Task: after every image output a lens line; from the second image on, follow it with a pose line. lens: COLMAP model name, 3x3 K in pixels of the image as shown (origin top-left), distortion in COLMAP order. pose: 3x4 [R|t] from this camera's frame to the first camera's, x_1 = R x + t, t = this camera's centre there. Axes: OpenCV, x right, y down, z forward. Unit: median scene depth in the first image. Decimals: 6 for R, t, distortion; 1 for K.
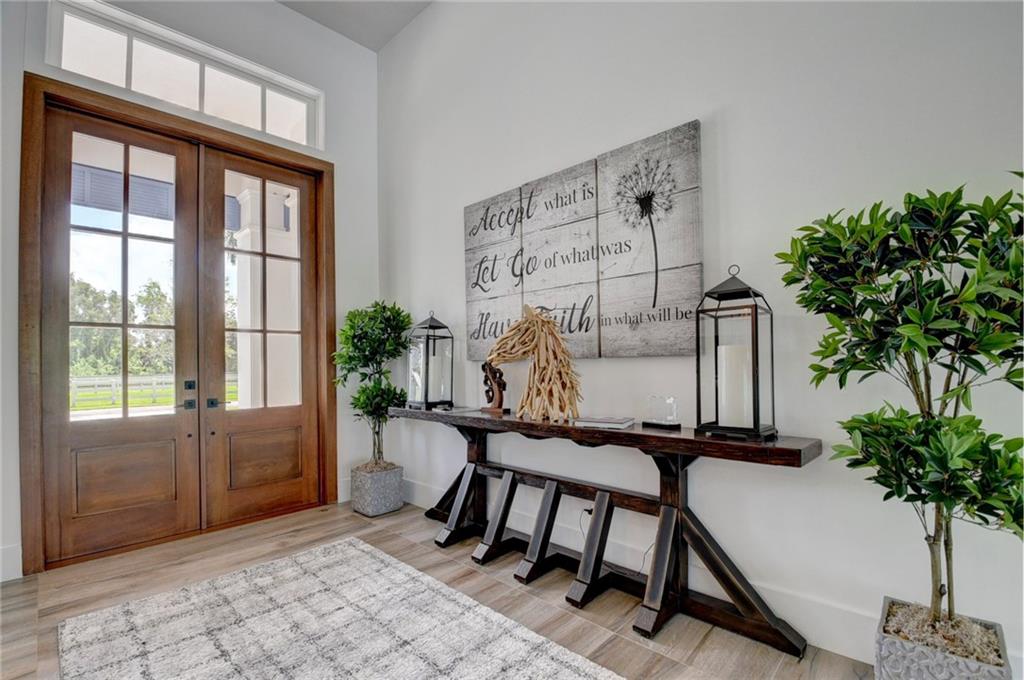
lens RADIAL K [[451.9, 0, 514.6], [0, 451.9, 356.5], [0, 0, 1]] dist [0.001267, -0.016773]
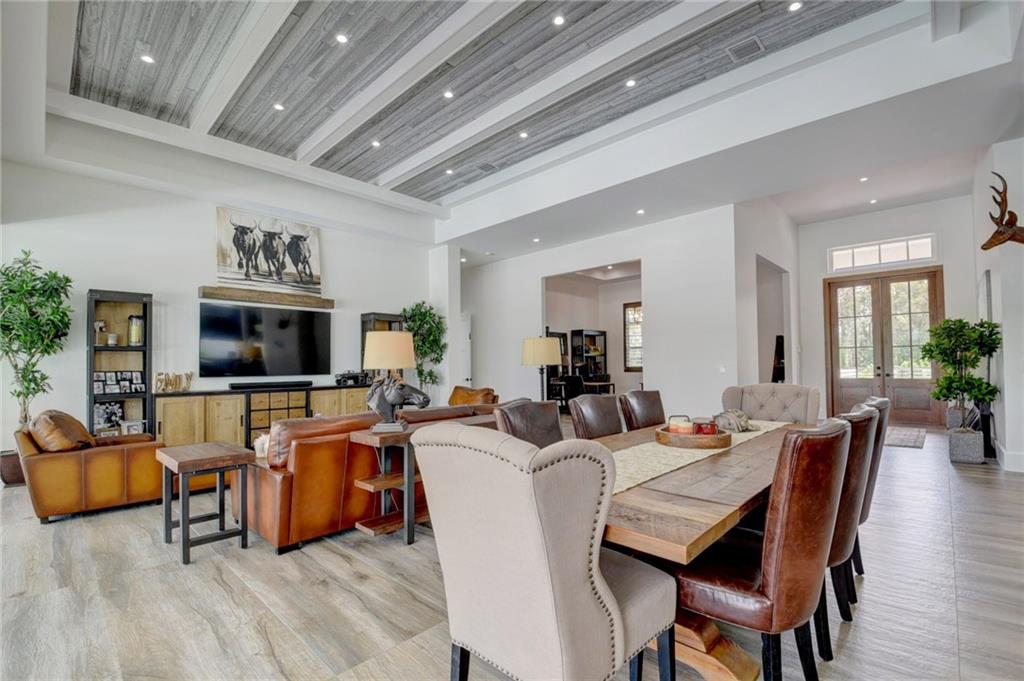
lens RADIAL K [[451.9, 0, 514.6], [0, 451.9, 357.0], [0, 0, 1]] dist [0.001267, -0.016773]
pose [[-0.002664, -0.007372, -0.999969, 1.940660], [0.025385, 0.999650, -0.007438, -0.037604], [0.999674, -0.025404, -0.002476, -1.159479]]
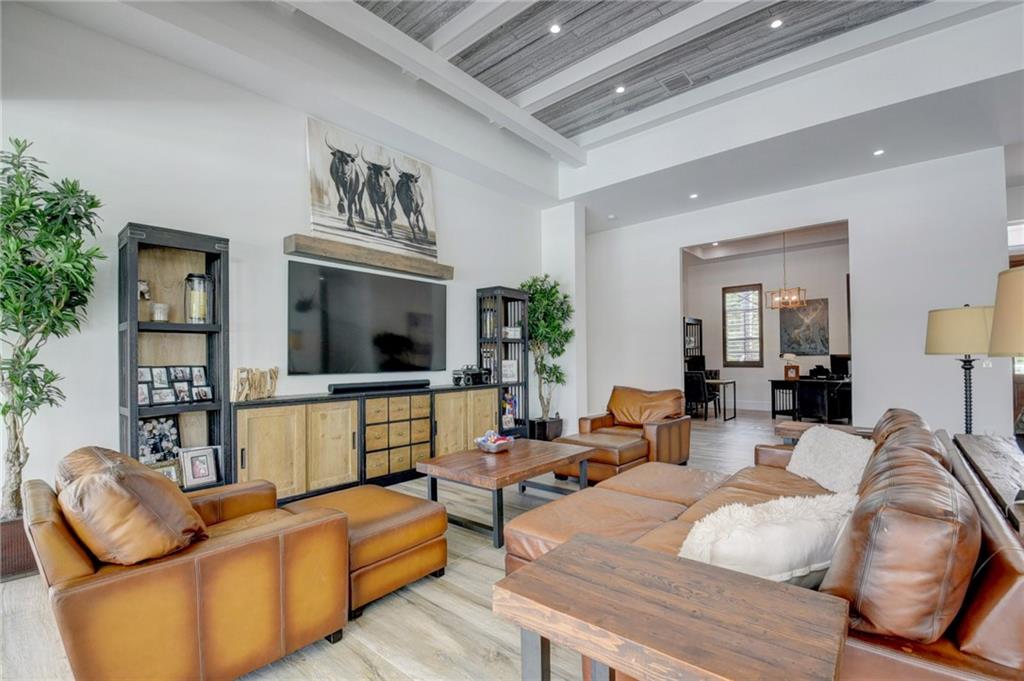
lens RADIAL K [[450.2, 0, 514.6], [0, 450.2, 356.5], [0, 0, 1]] dist [0.018698, -0.025427]
pose [[0.050731, 0.001493, -0.998711, 1.340447], [0.024544, 0.999695, 0.002741, -0.039540], [0.998411, -0.024651, 0.050679, -1.905489]]
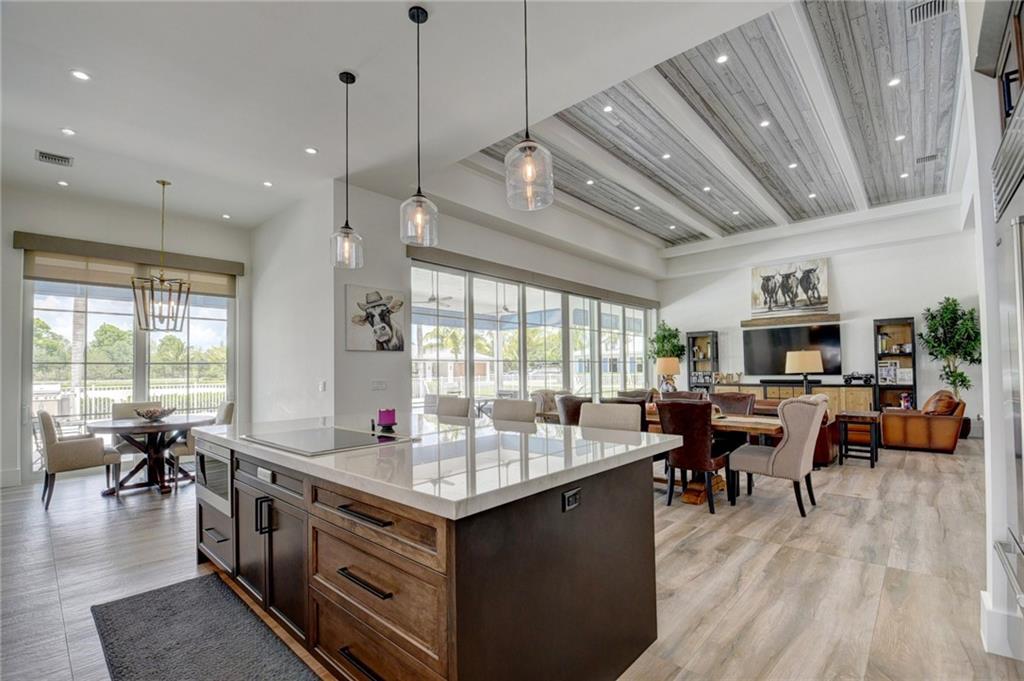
lens RADIAL K [[451.9, 0, 514.6], [0, 451.9, 357.0], [0, 0, 1]] dist [0.001267, -0.016773]
pose [[-0.999529, 0.025624, -0.016892, 1.716164], [0.026317, 0.998764, -0.042163, -0.037458], [0.015791, -0.042587, -0.998968, 0.579141]]
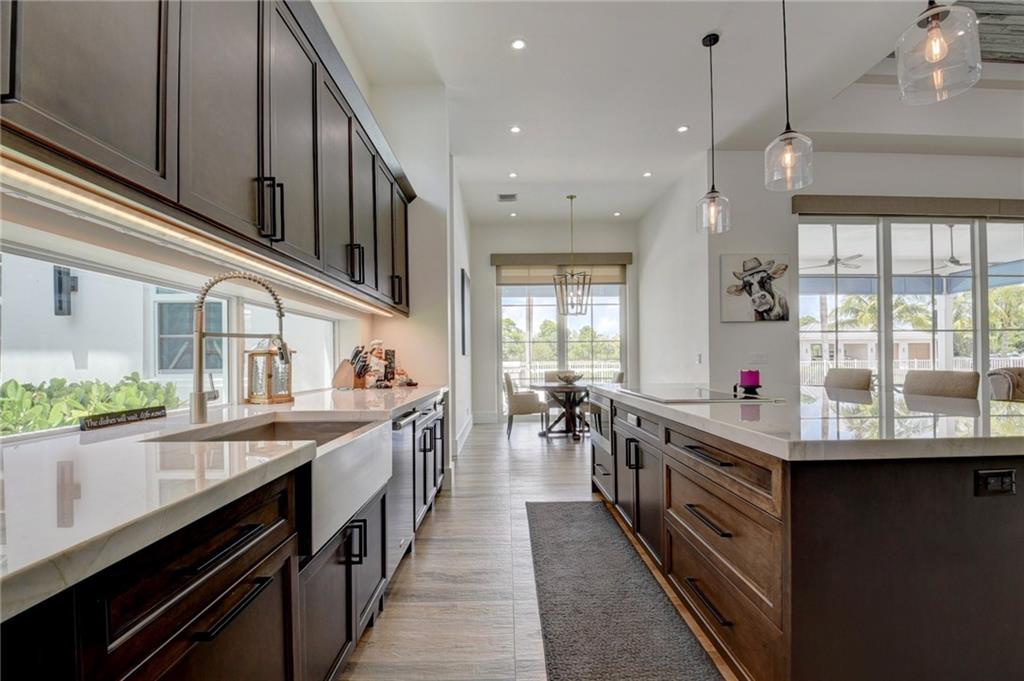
lens RADIAL K [[451.9, 0, 514.6], [0, 451.9, 357.0], [0, 0, 1]] dist [0.001267, -0.016773]
pose [[-0.697905, 0.022915, 0.715824, 1.664092], [0.010135, 0.999704, -0.022122, 0.004953], [-0.716119, -0.008184, -0.697930, 0.586877]]
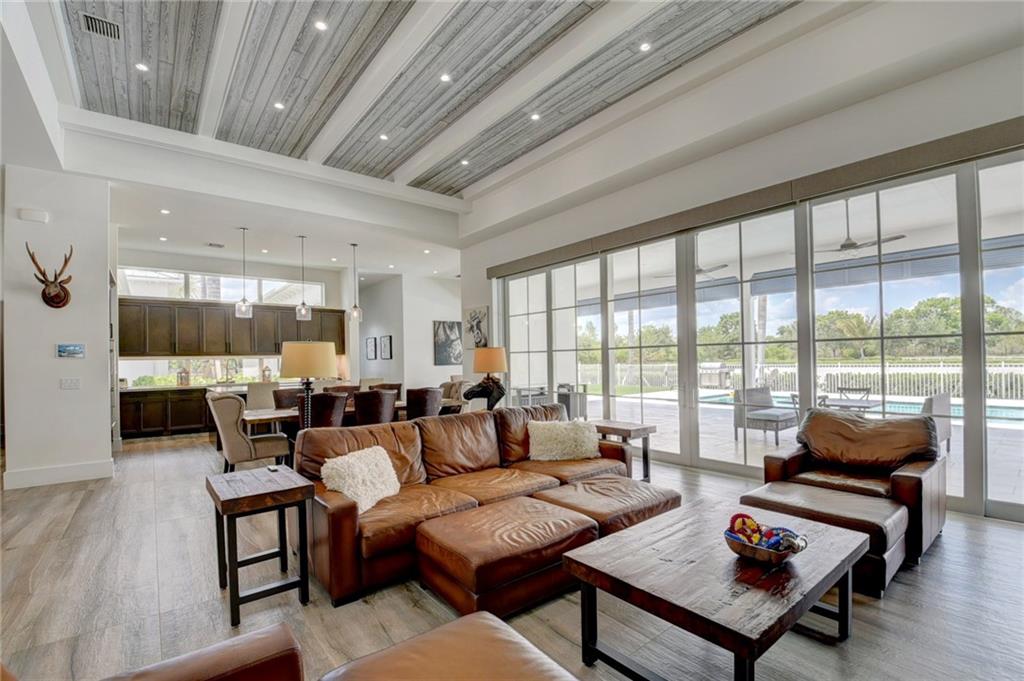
lens RADIAL K [[451.9, 0, 514.6], [0, 451.9, 357.0], [0, 0, 1]] dist [0.001267, -0.016773]
pose [[0.135108, 0.017102, 0.990683, -0.330687], [0.003994, 0.999834, -0.017804, -0.050668], [-0.990823, 0.006363, 0.135017, -1.677031]]
